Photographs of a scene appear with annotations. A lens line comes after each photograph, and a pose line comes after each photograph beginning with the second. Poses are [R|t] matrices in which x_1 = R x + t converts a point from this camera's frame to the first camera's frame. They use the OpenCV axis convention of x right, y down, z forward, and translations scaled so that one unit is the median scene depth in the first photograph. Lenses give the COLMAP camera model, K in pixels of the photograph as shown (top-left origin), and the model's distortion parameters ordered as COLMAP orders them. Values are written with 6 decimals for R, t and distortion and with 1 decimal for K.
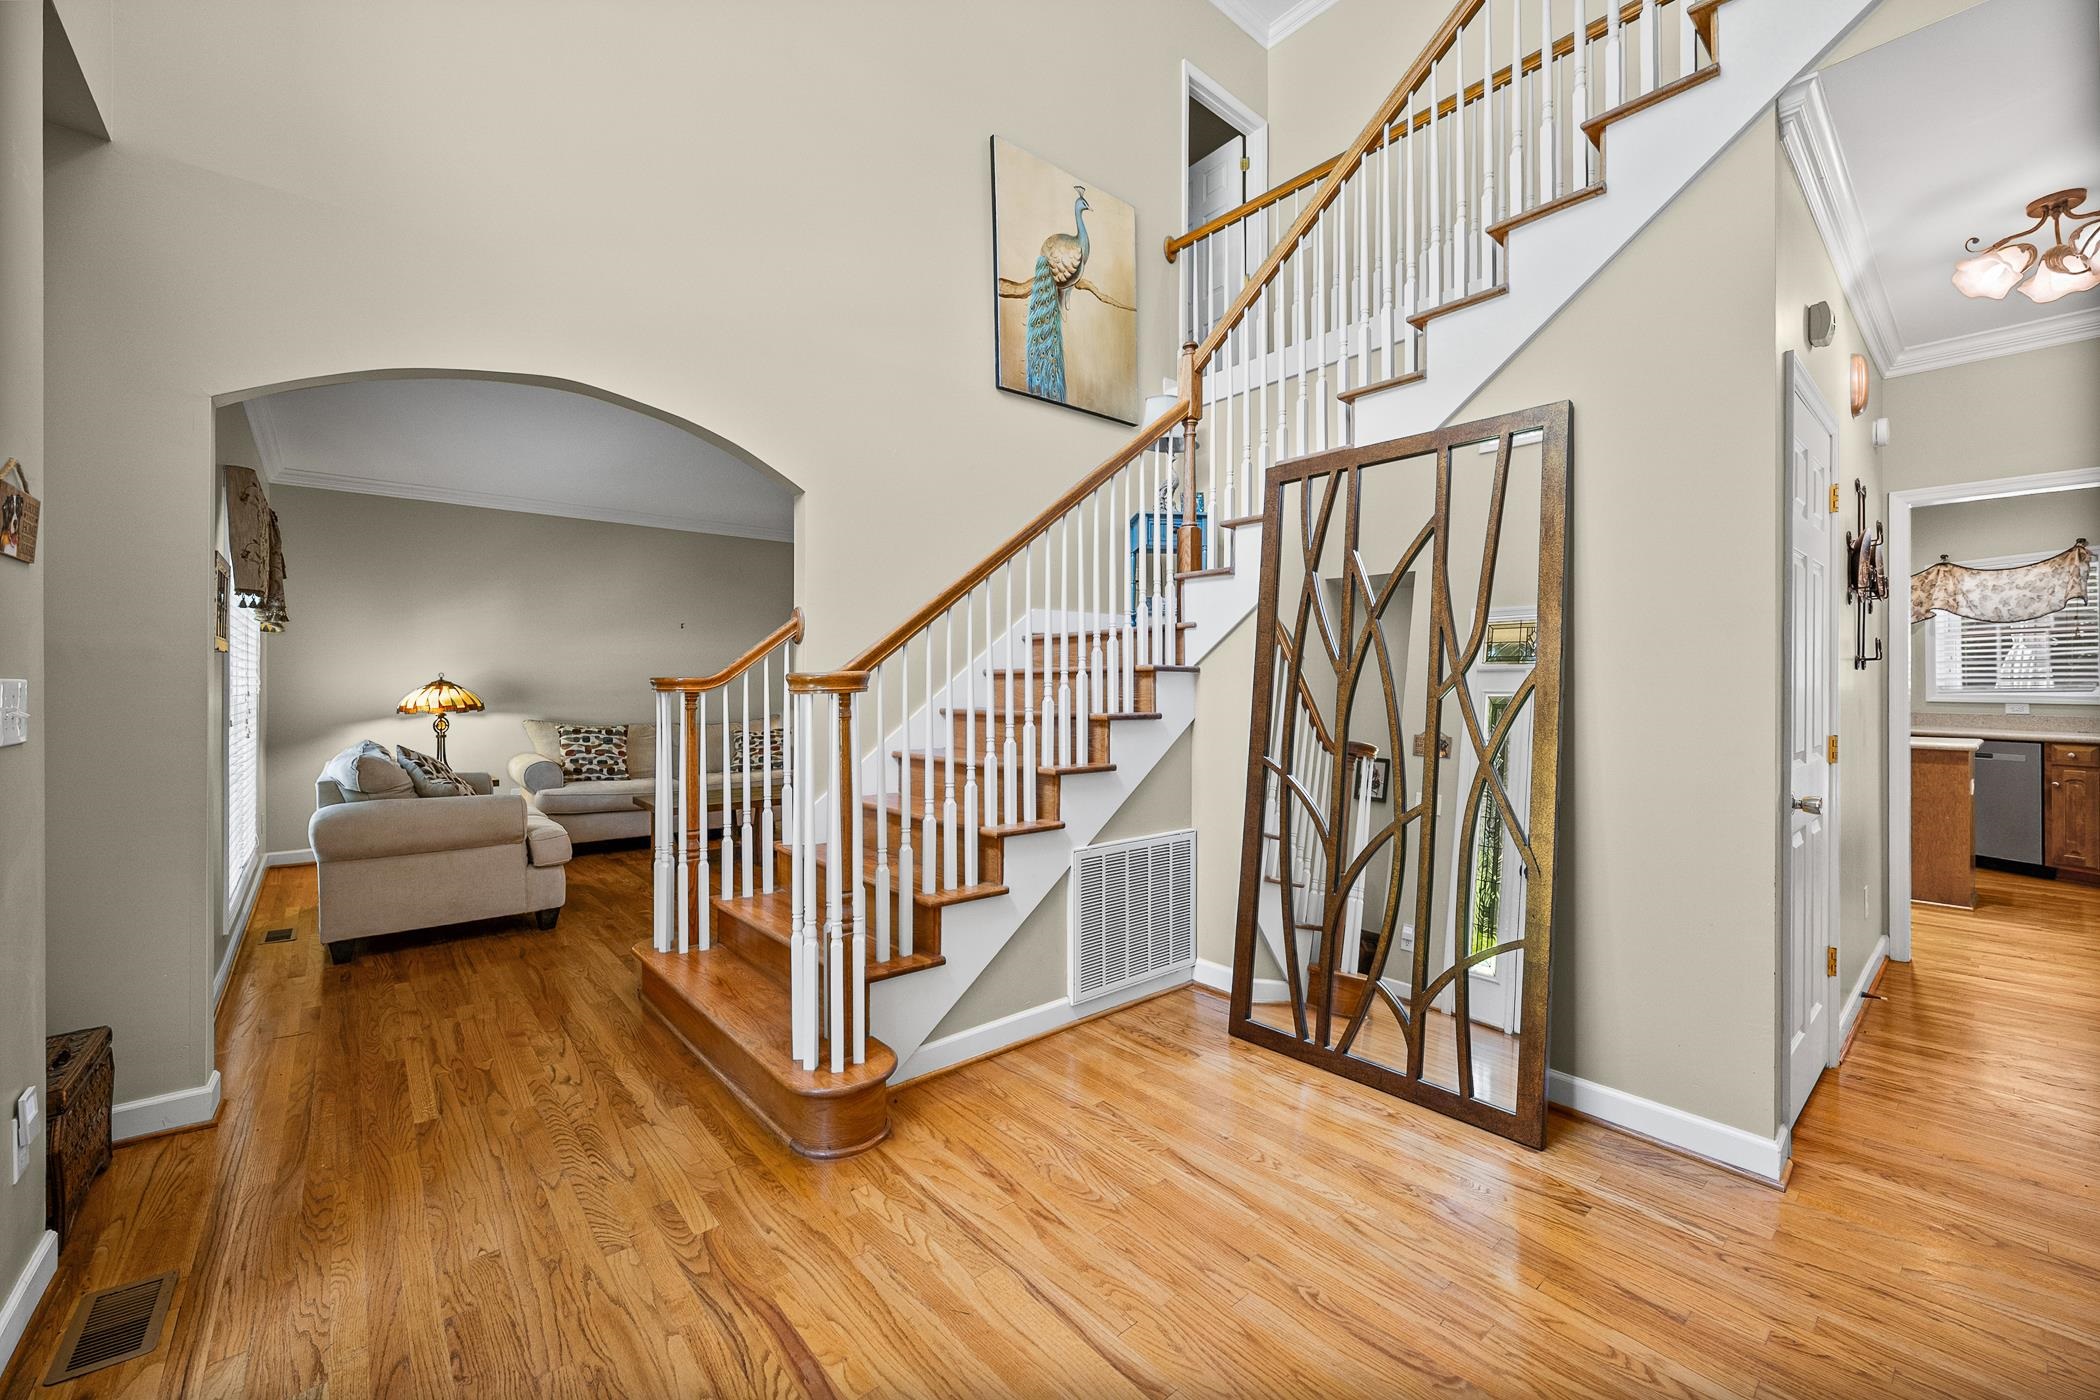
lens RADIAL K [[836.3, 0, 1042.6], [0, 836.3, 689.1], [0, 0, 1]] dist [-0.003062, 0.000171]
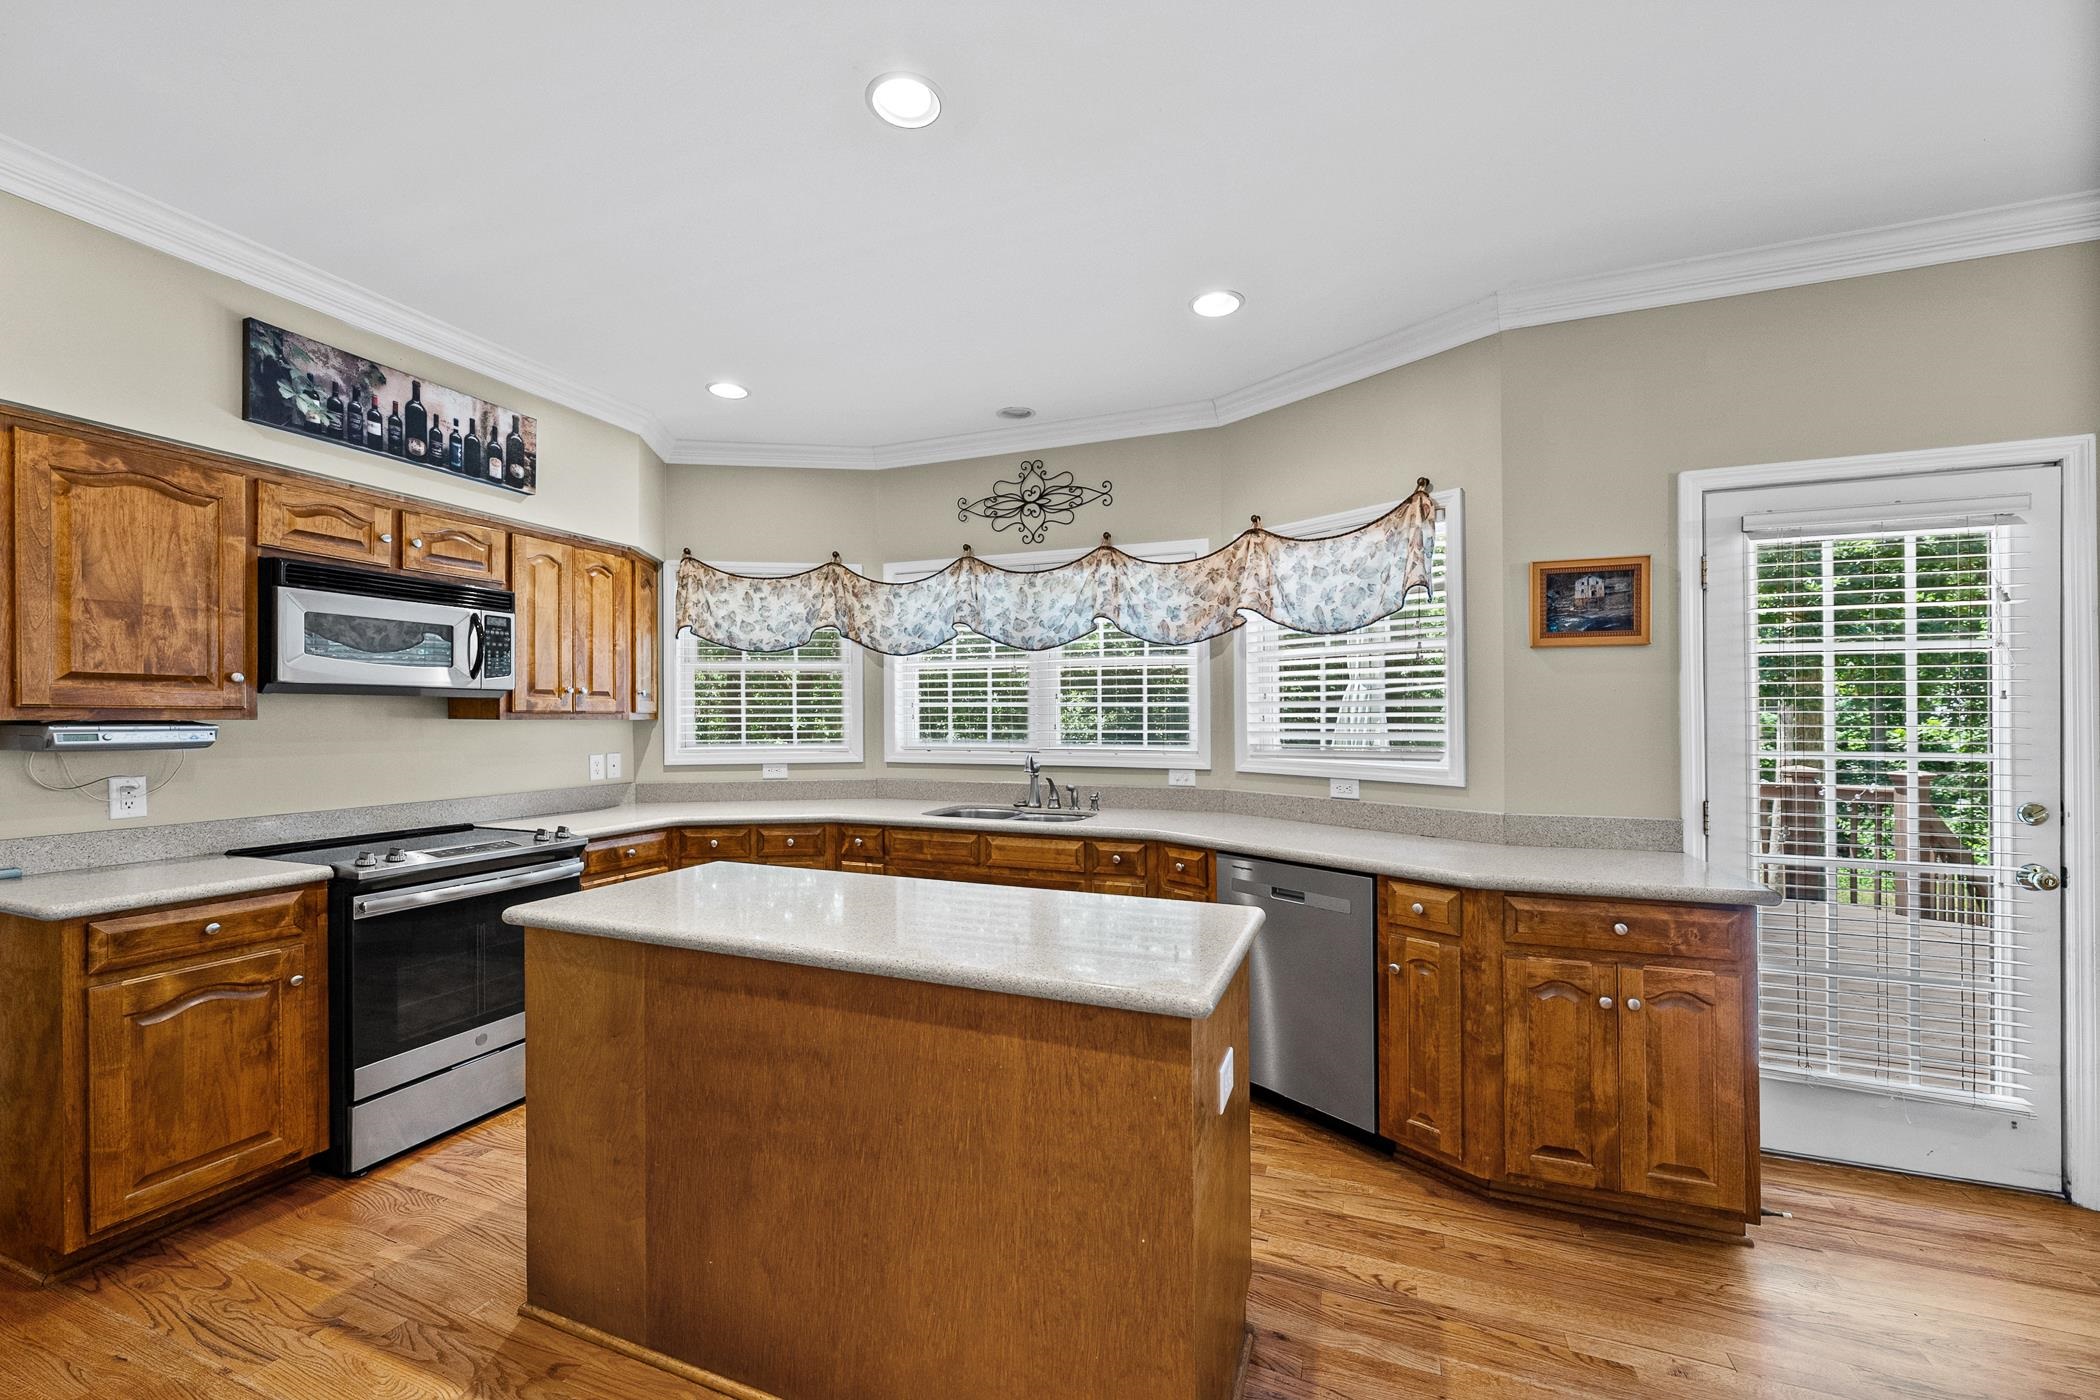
lens RADIAL K [[836.3, 0, 1048.2], [0, 836.3, 717.2], [0, 0, 1]] dist [-0.003062, 0.000171]
pose [[0.878070, 0.003096, 0.478523, 0.711590], [0.001105, 0.999963, -0.008496, -0.018945], [-0.478532, 0.007989, 0.878034, 0.589467]]
